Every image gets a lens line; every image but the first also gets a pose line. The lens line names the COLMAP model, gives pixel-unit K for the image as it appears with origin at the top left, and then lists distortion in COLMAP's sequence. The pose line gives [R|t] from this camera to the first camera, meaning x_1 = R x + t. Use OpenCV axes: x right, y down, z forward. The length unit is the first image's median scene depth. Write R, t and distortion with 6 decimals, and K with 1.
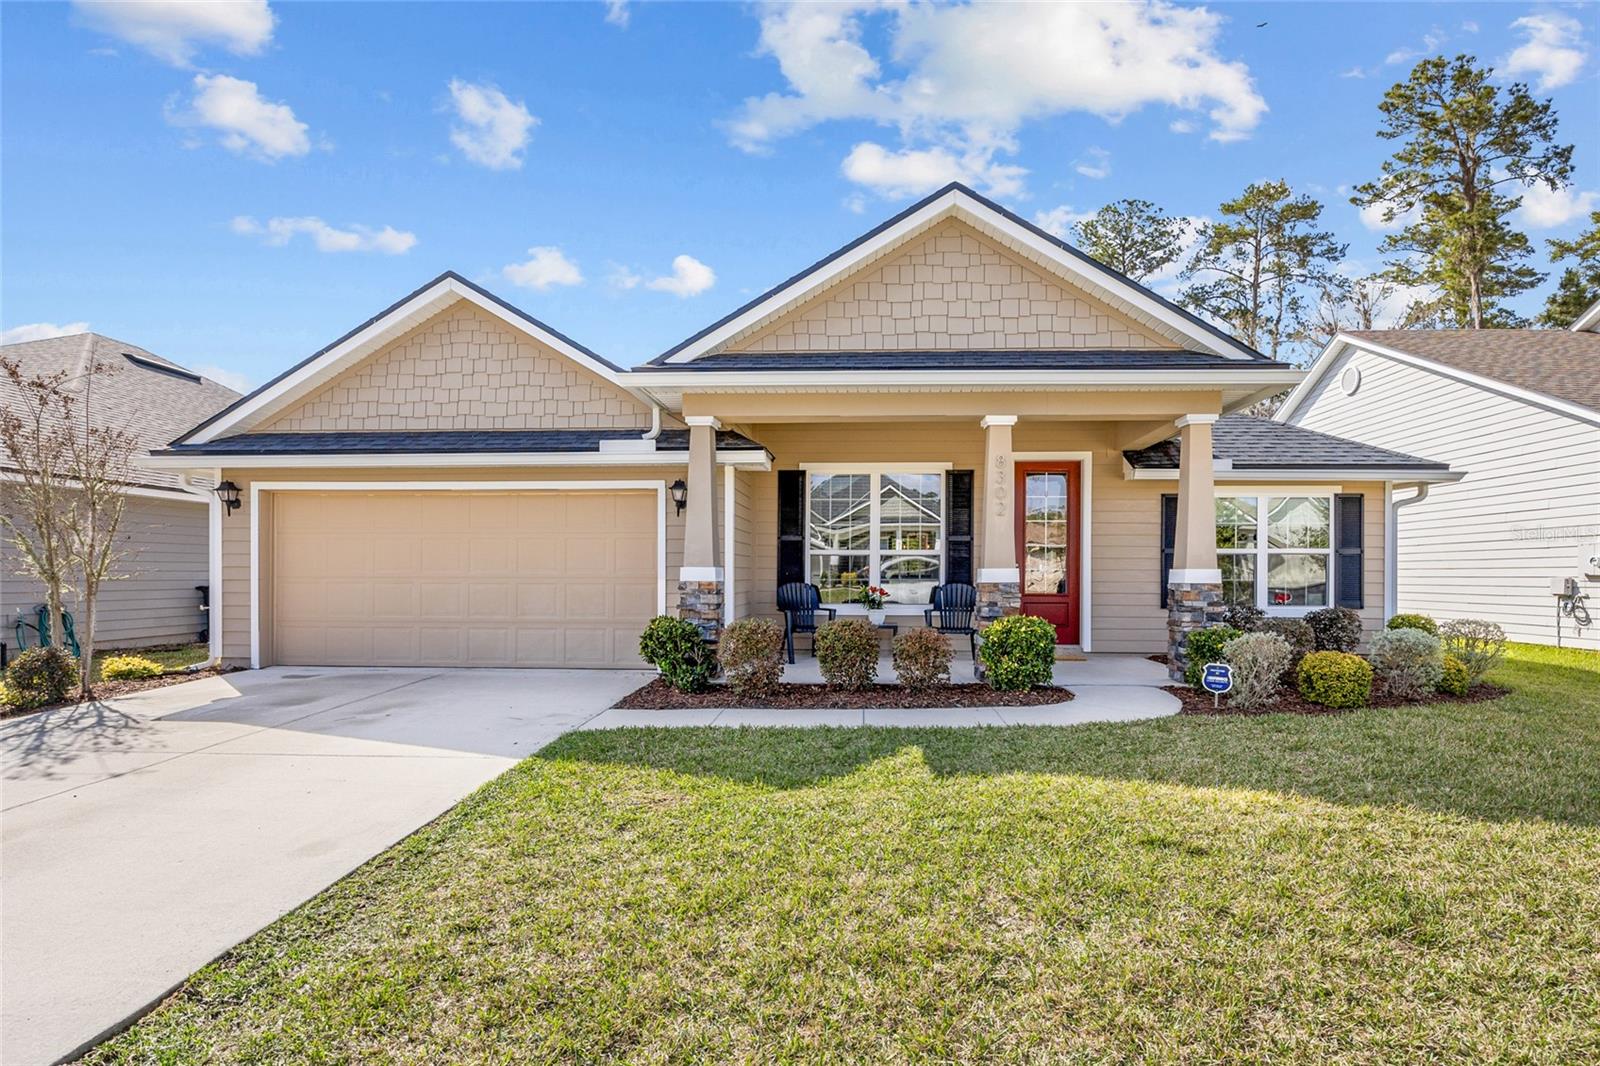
lens RADIAL K [[772.1, 0, 835.6], [0, 772.1, 578.4], [0, 0, 1]] dist [-0.014559, 0.001067]
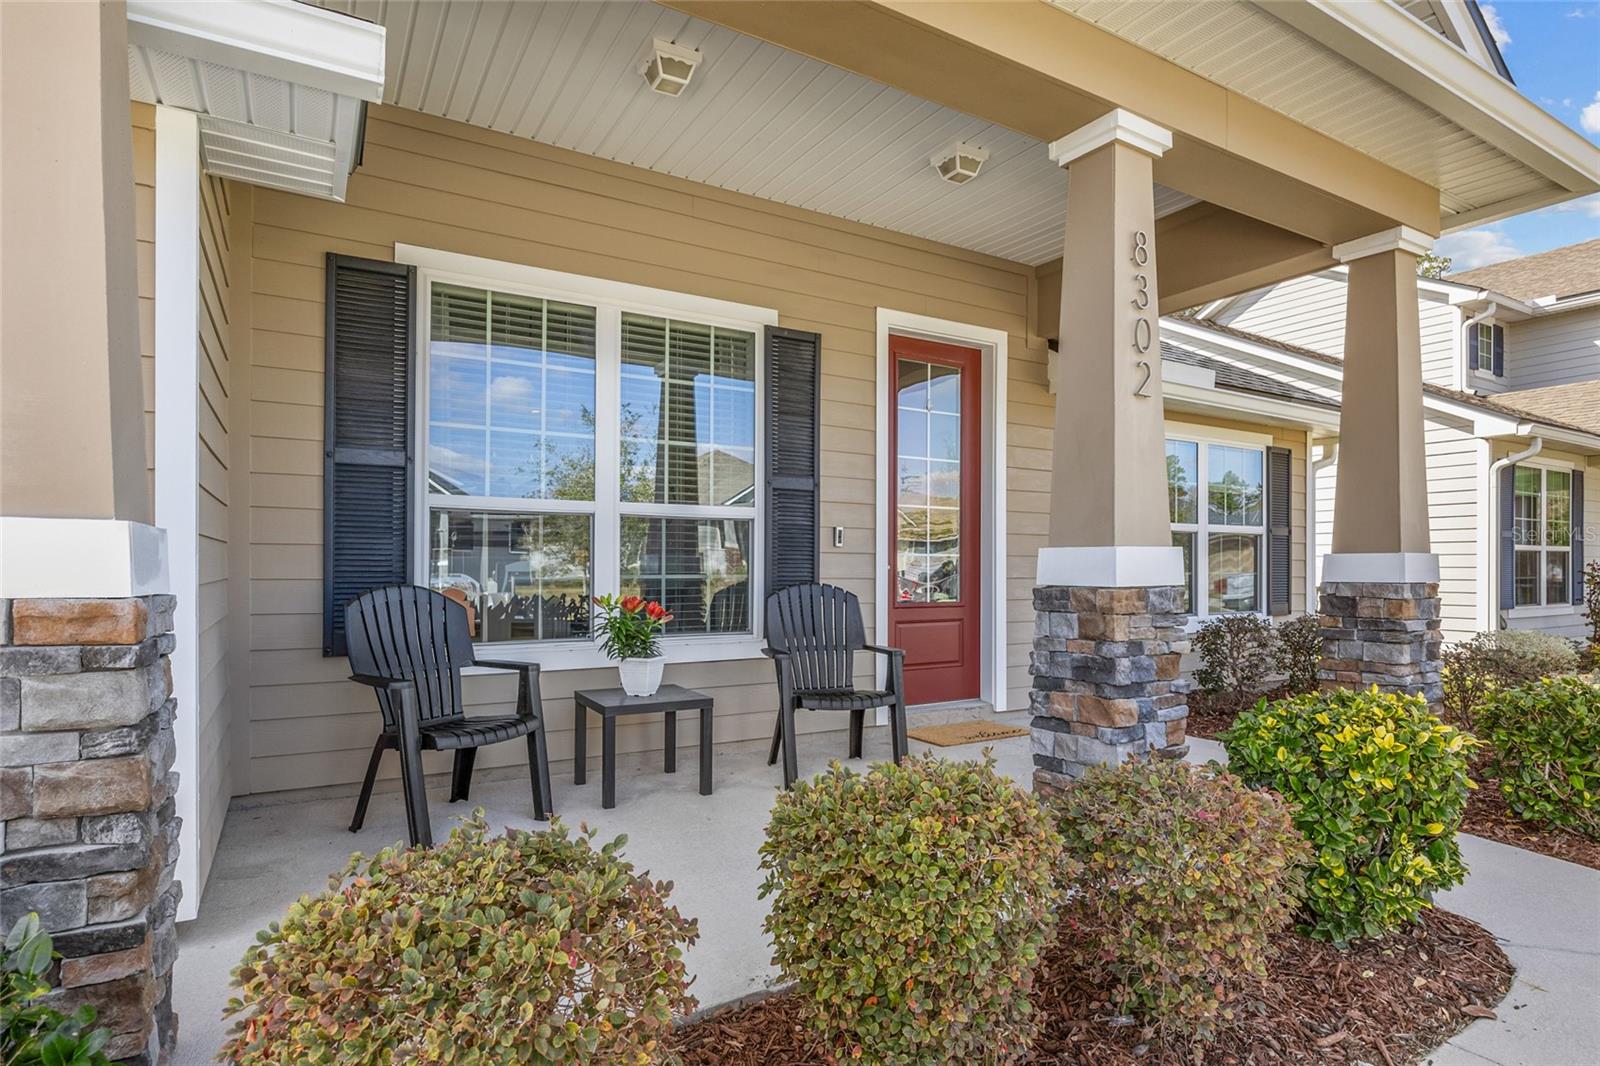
lens RADIAL K [[847.1, 0, 807.5], [0, 847.1, 571.5], [0, 0, 1]] dist [-0.014447, 0.002423]
pose [[0.836762, -0.003387, 0.547556, -0.112770], [0.001509, 0.999991, 0.003880, -0.002719], [-0.547564, -0.002421, 0.836760, 0.646893]]
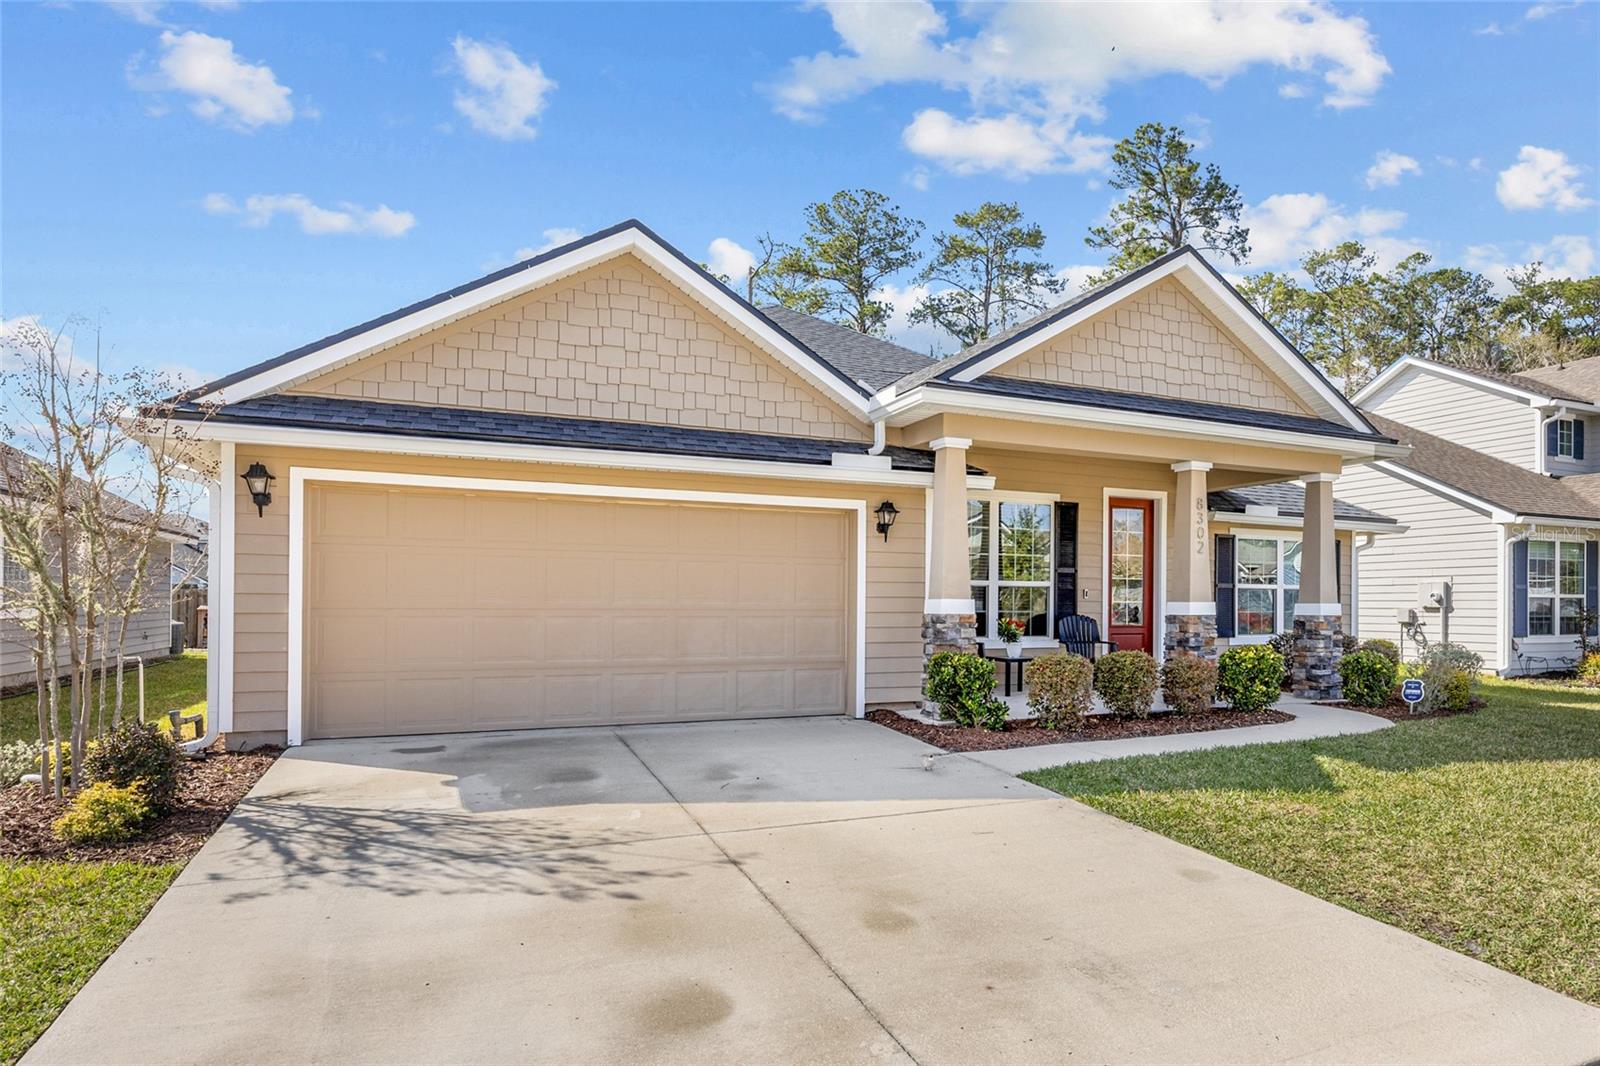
lens RADIAL K [[941.7, 0, 902.6], [0, 941.7, 597.0], [0, 0, 1]] dist [-0.006948, -0.002002]
pose [[0.880893, 0.006564, 0.473269, -0.672499], [-0.002265, 0.999951, -0.009653, -0.005314], [-0.473309, 0.007431, 0.880865, 0.023642]]
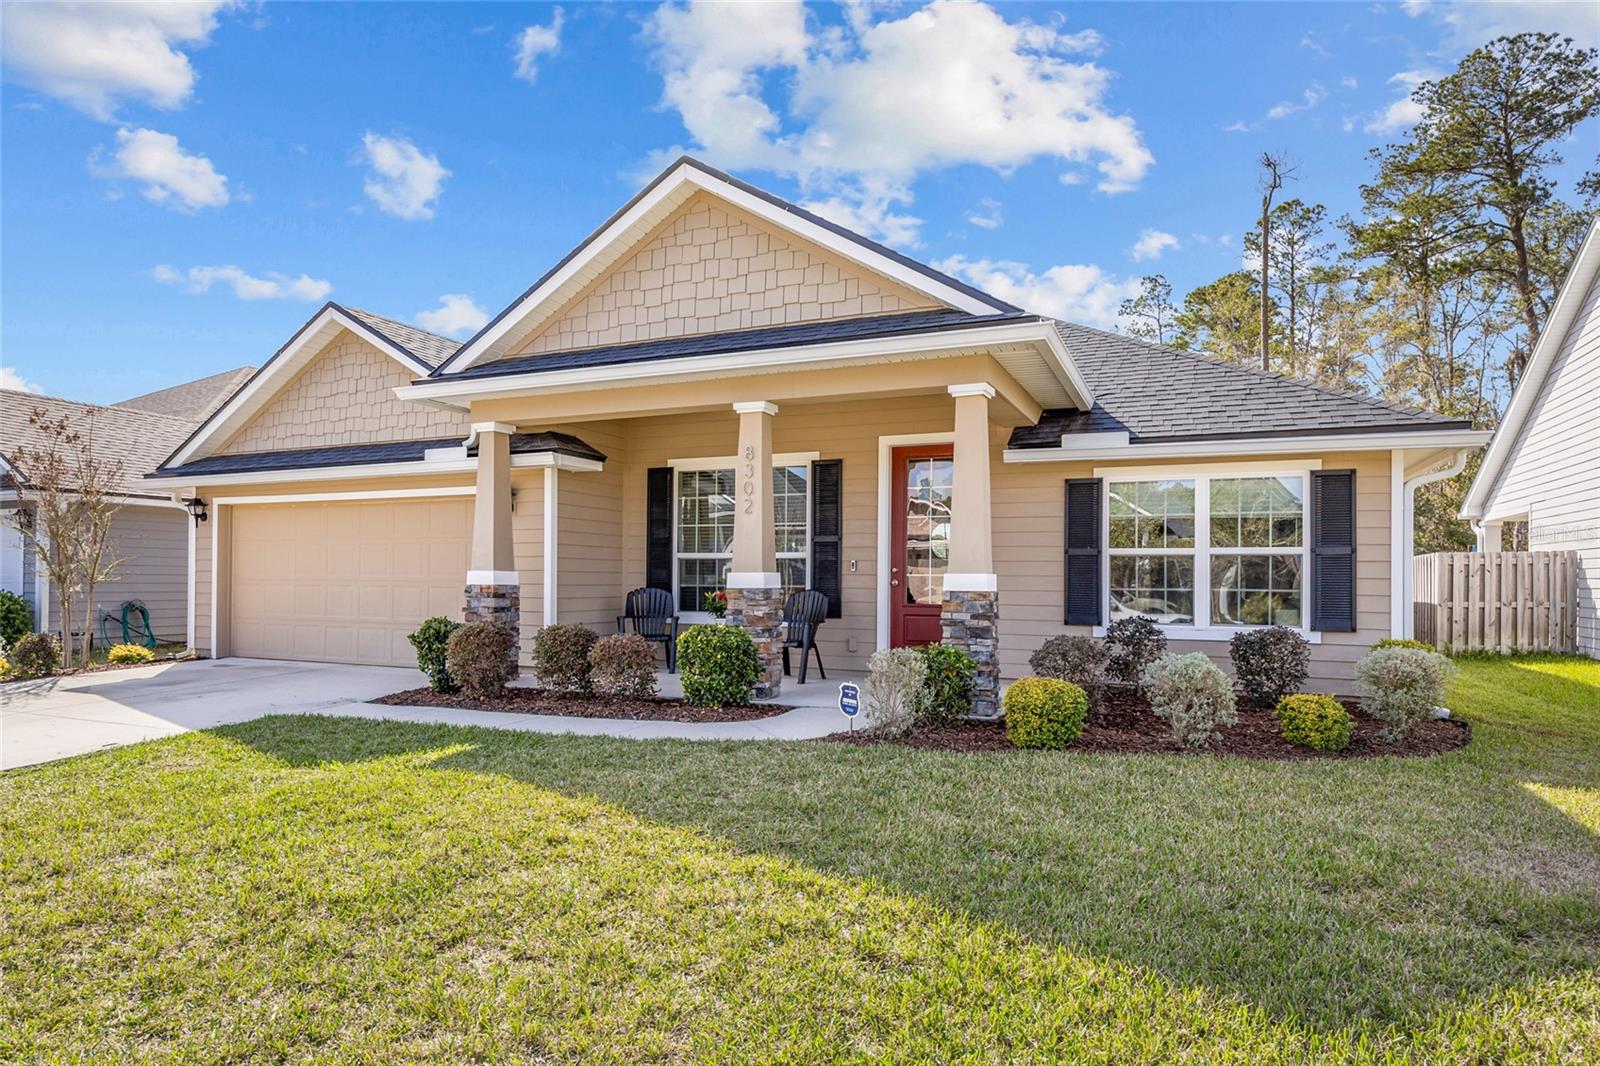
lens RADIAL K [[930.0, 0, 779.2], [0, 930.0, 579.0], [0, 0, 1]] dist [-0.005737, 0.002273]
pose [[0.929061, 0.003961, -0.369906, 0.553819], [-0.007750, 0.999932, -0.008759, 0.003177], [0.369846, 0.011004, 0.929028, 0.007419]]
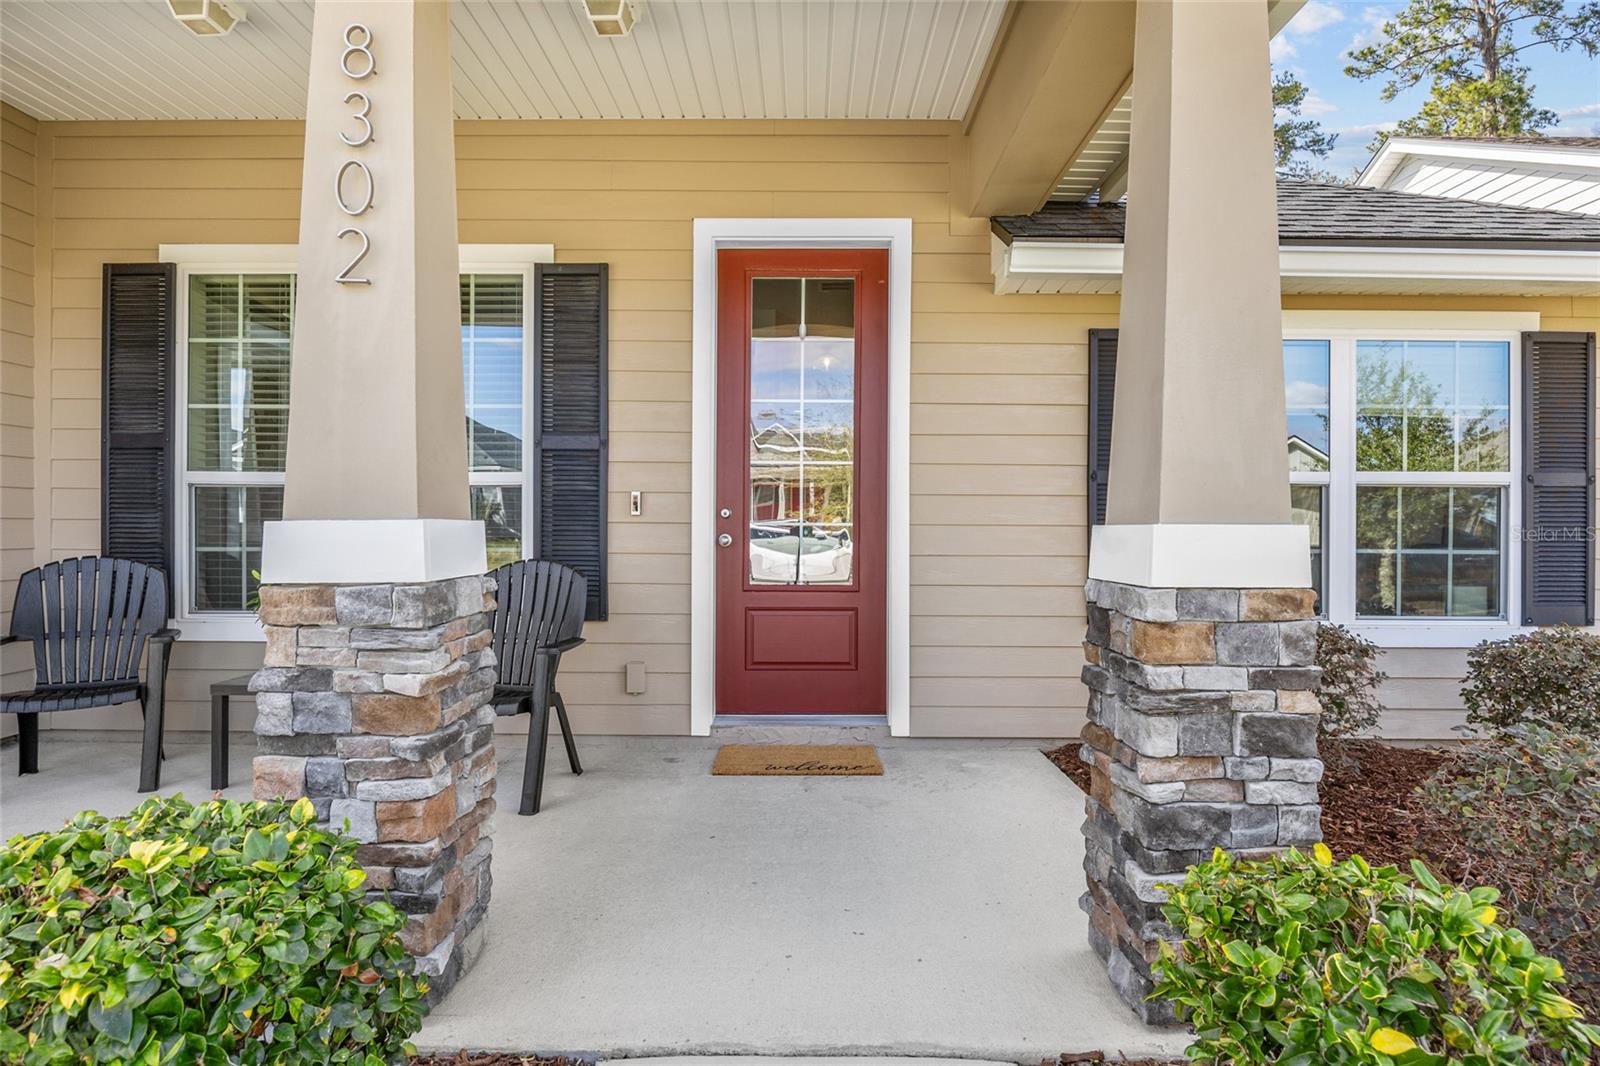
lens RADIAL K [[847.1, 0, 804.1], [0, 847.1, 530.5], [0, 0, 1]] dist [-0.014447, 0.002423]
pose [[0.999089, 0.000896, 0.042675, 0.286950], [-0.000828, 0.999998, -0.001615, -0.008252], [-0.042676, 0.001579, 0.999088, 0.636878]]
